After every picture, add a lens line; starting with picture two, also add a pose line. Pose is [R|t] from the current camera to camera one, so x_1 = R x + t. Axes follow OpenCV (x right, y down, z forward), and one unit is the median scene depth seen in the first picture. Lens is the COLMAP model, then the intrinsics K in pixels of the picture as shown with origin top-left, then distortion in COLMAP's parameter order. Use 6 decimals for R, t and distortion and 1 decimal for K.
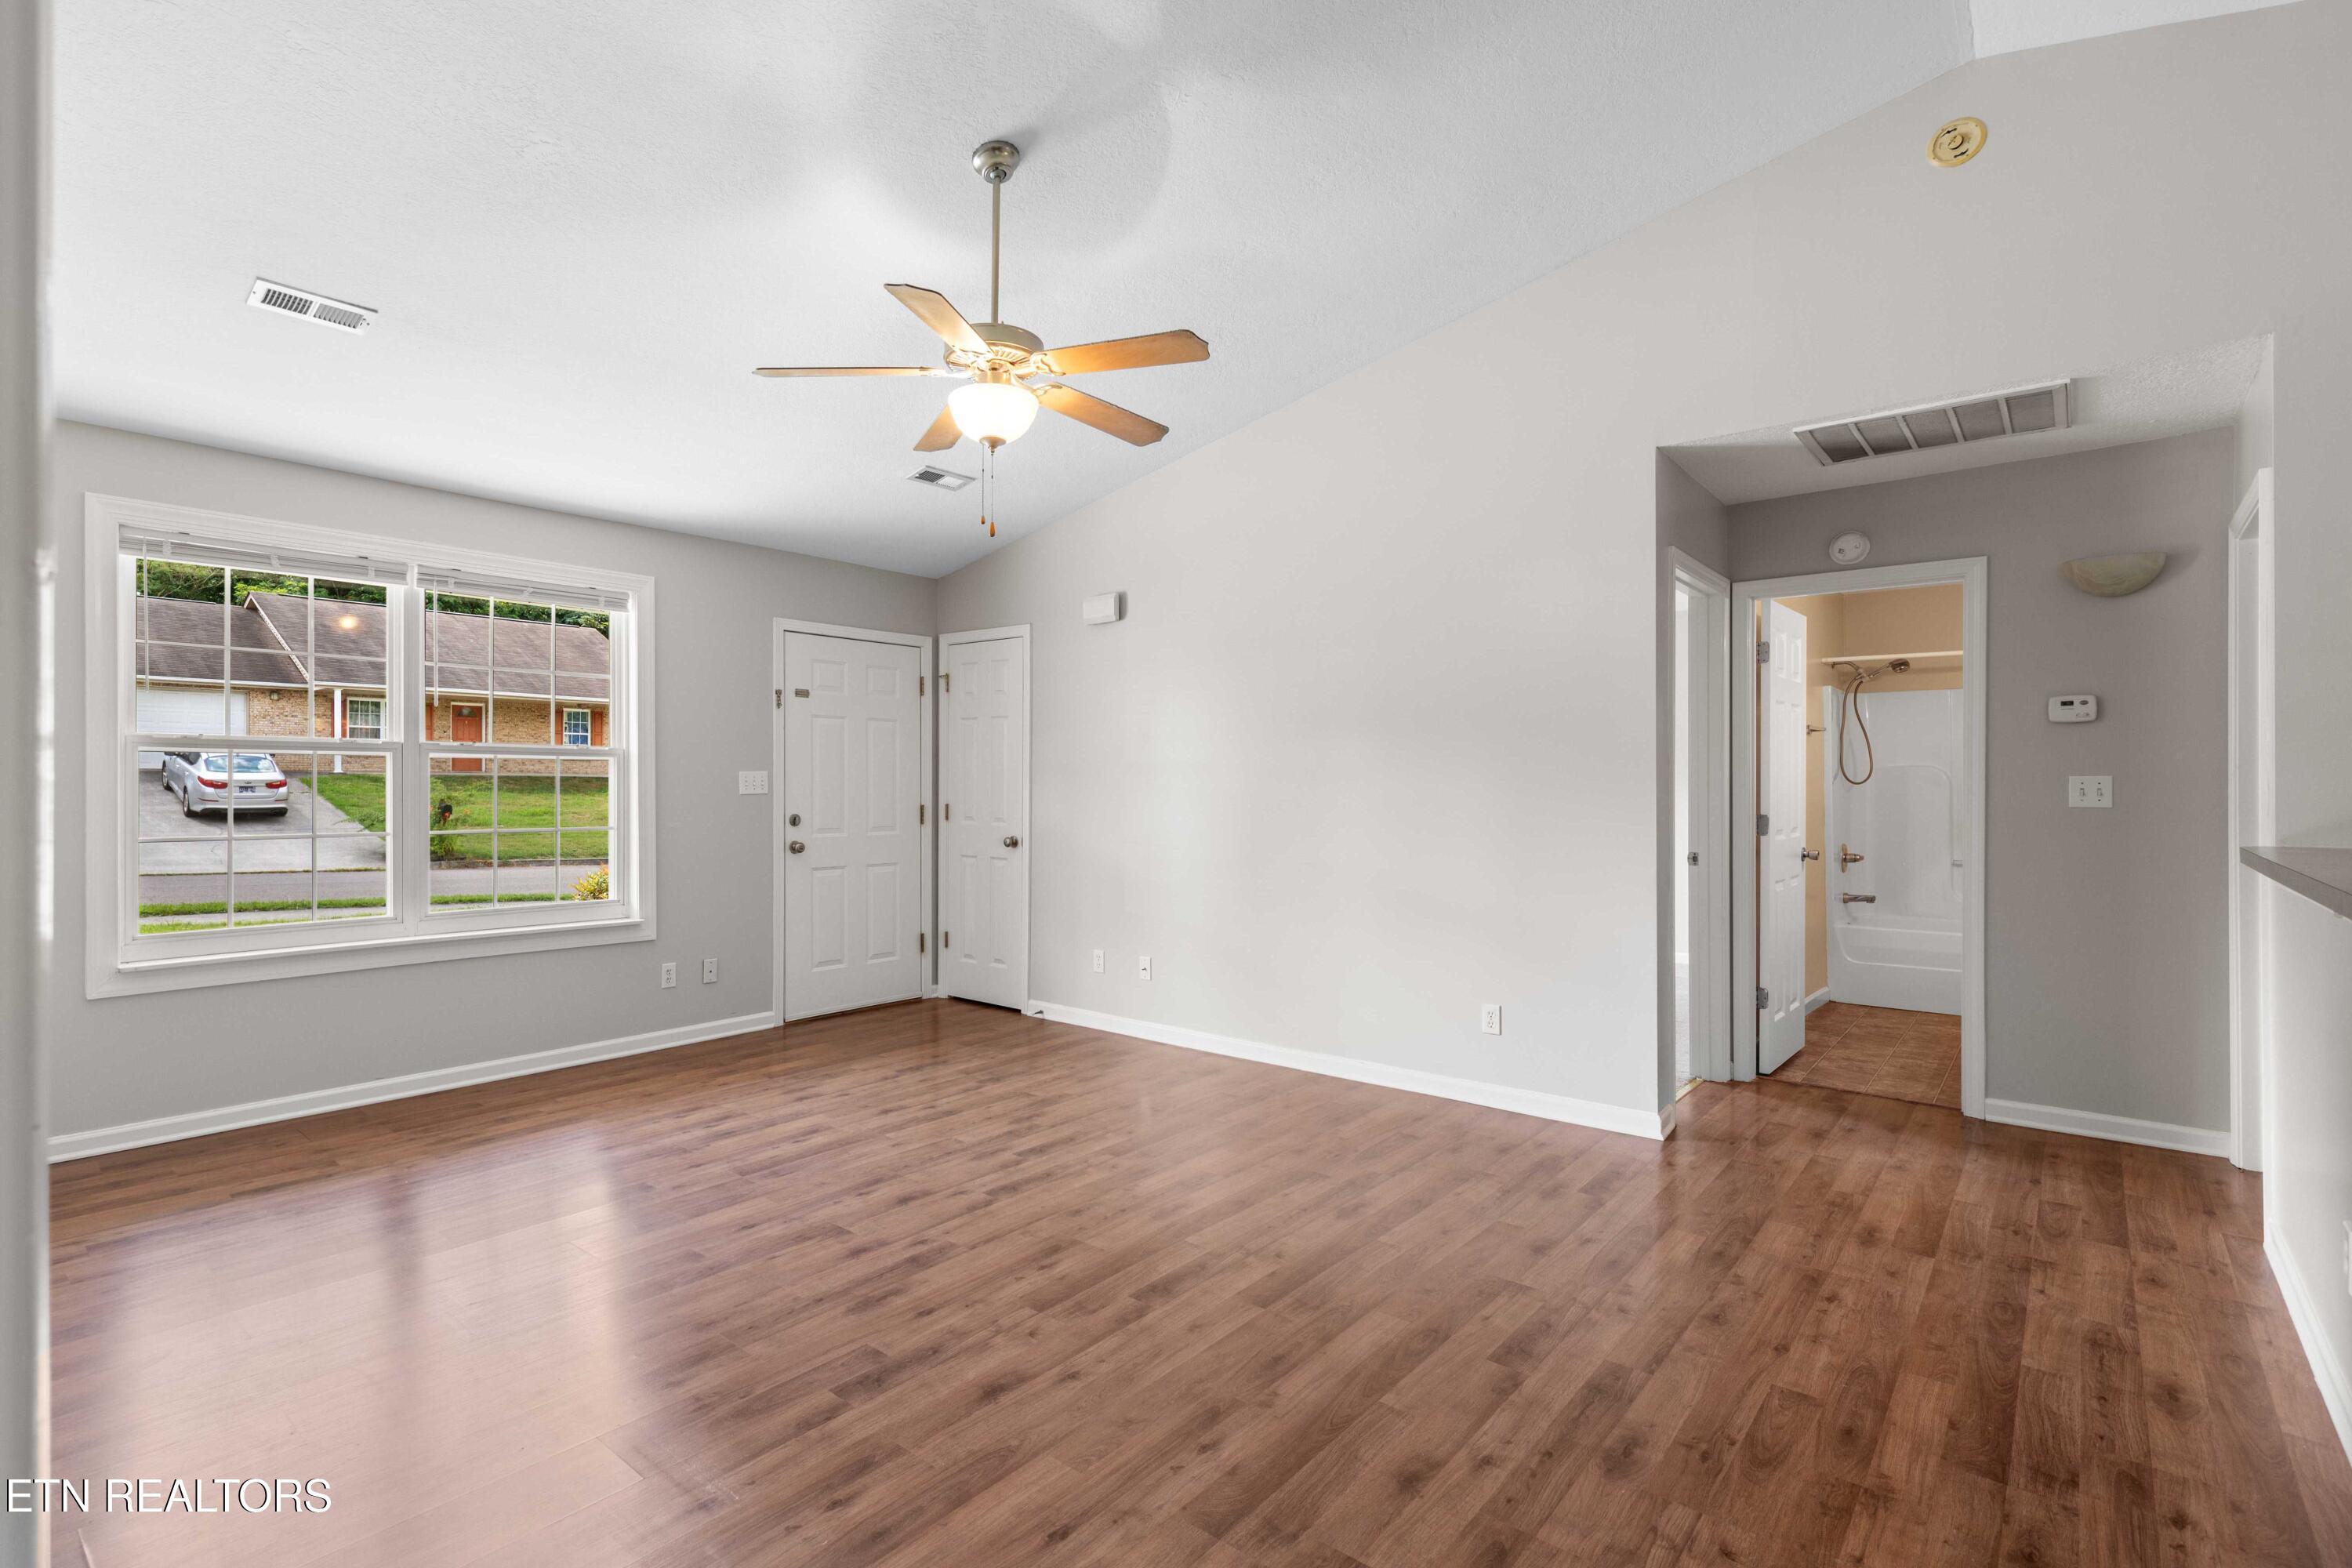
lens RADIAL K [[1107.2, 0, 1092.3], [0, 1107.2, 788.3], [0, 0, 1]] dist [0.007678, -0.000202]
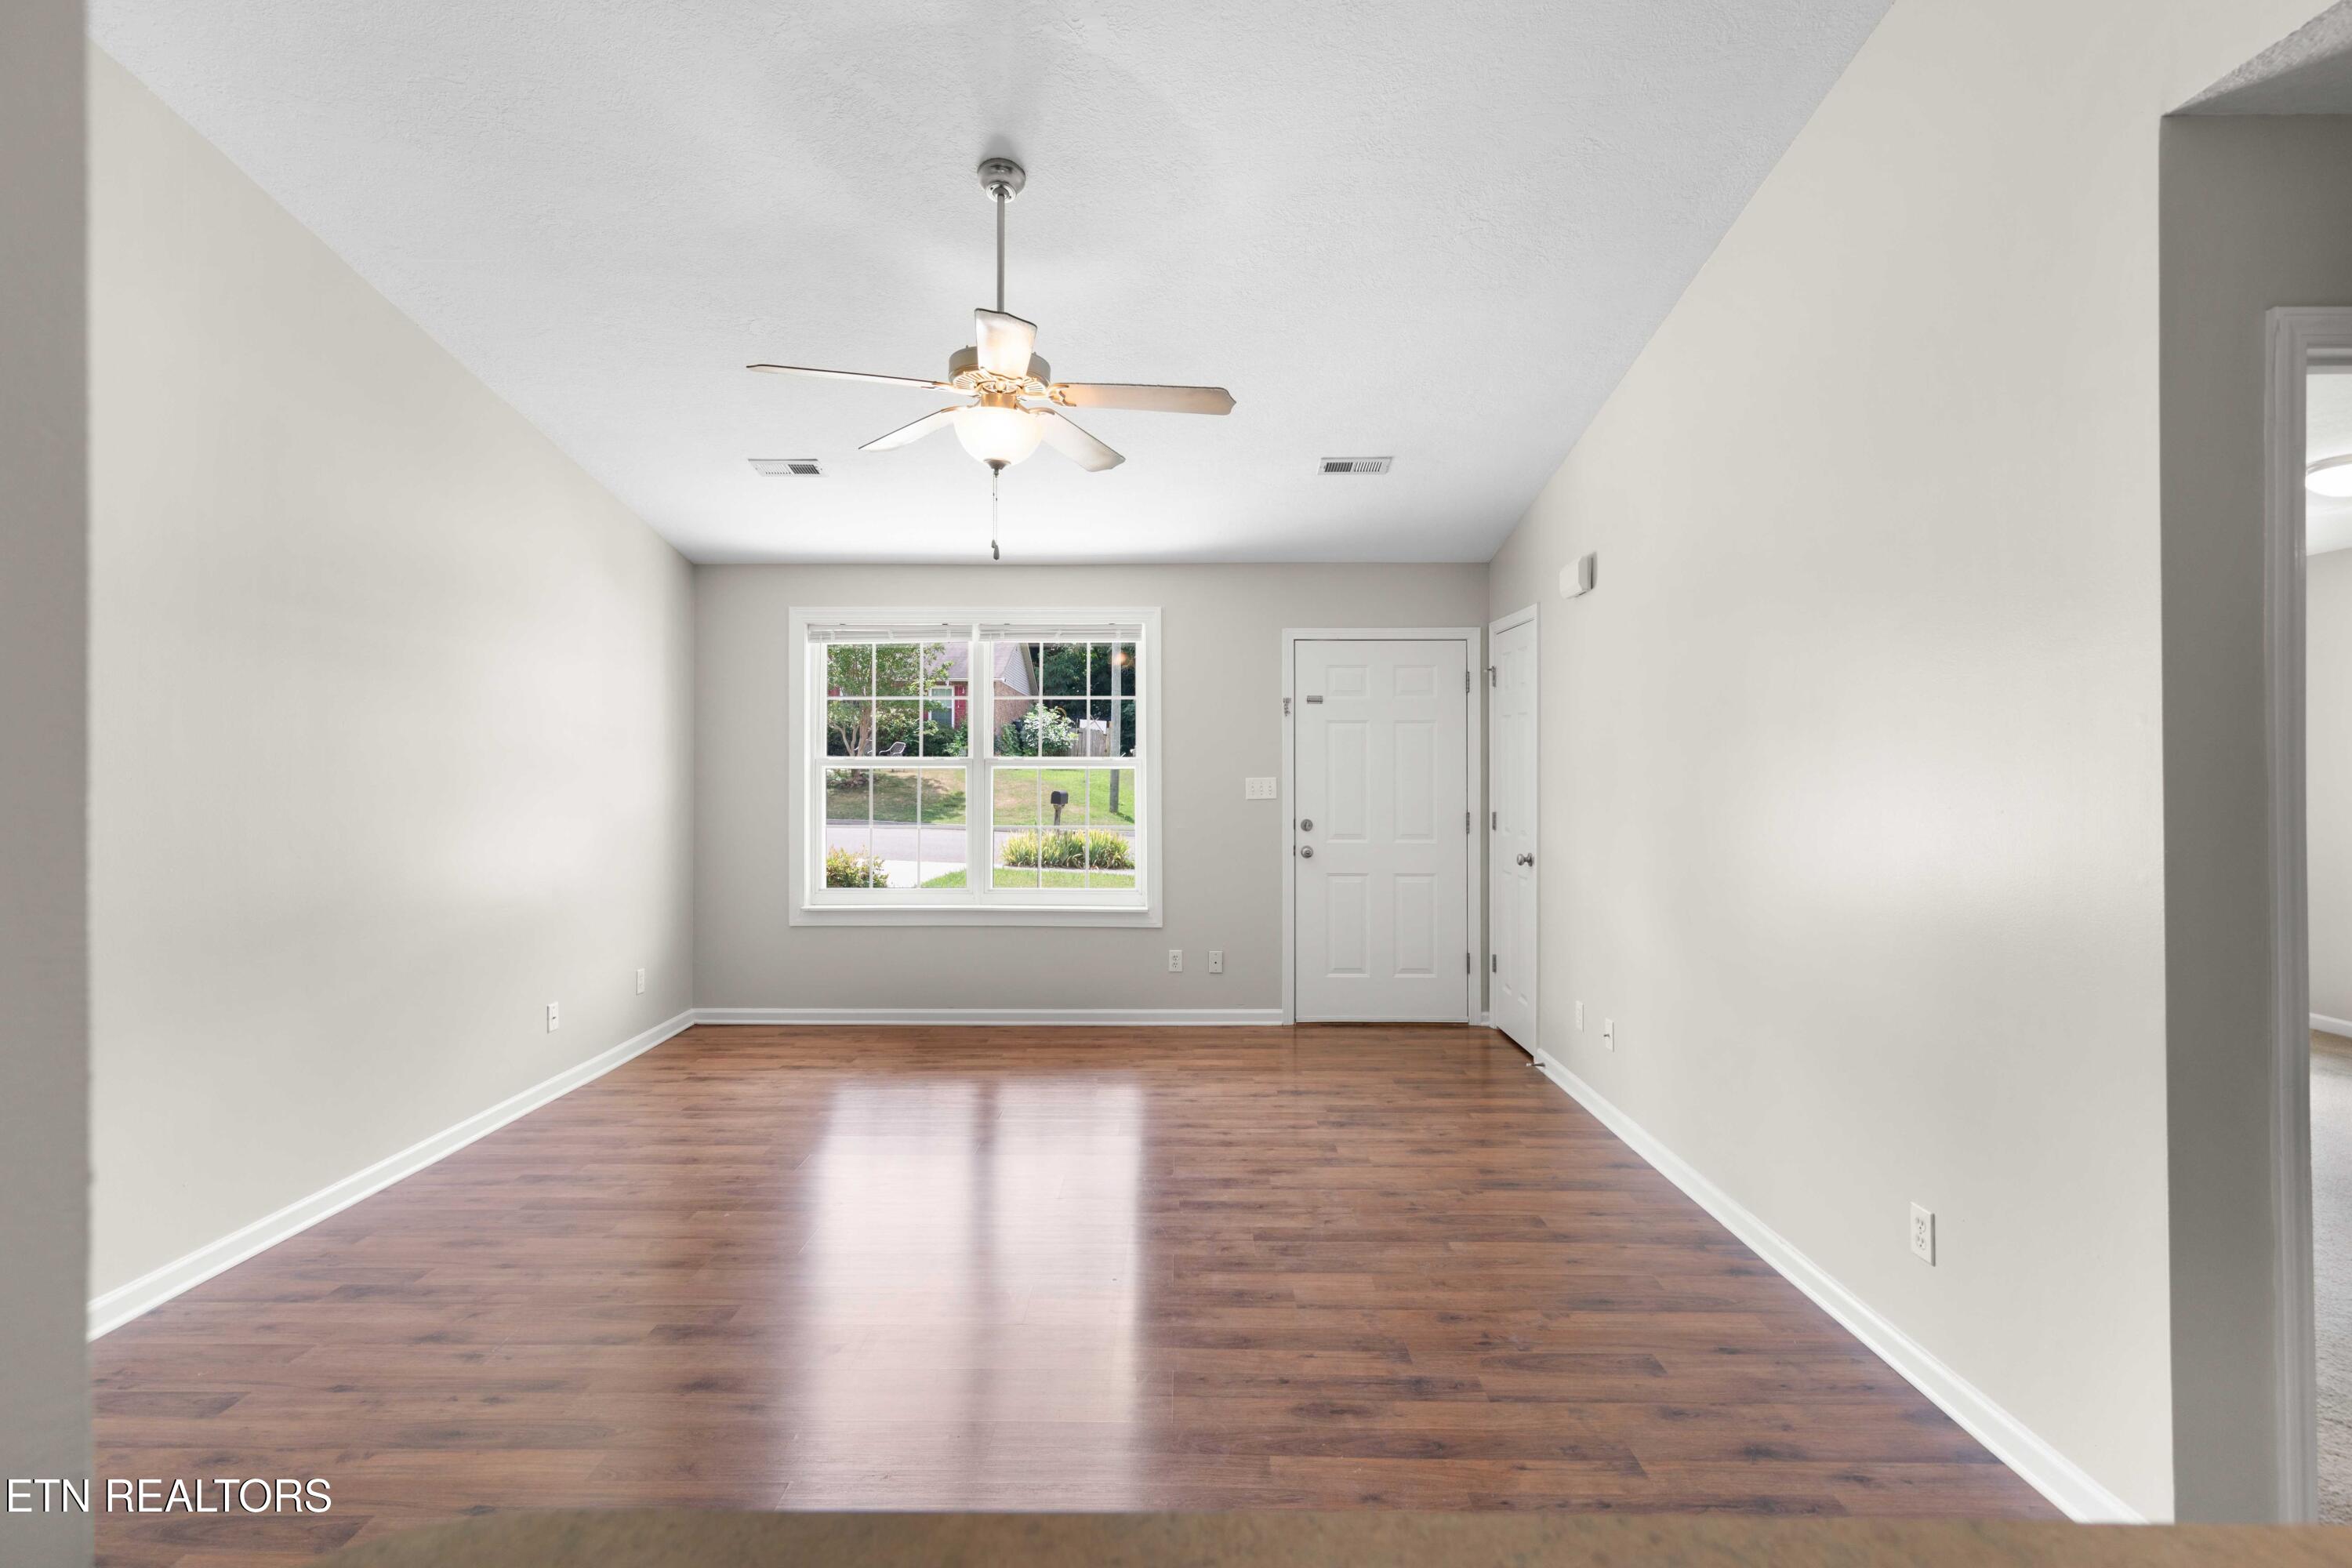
lens RADIAL K [[1071.4, 0, 1170.6], [0, 1071.4, 768.4], [0, 0, 1]] dist [0.007533, -0.000593]
pose [[0.655692, -0.001264, -0.755027, 0.523126], [-0.001773, 0.999993, -0.003214, -0.026605], [0.755026, 0.003446, 0.655686, 0.347039]]
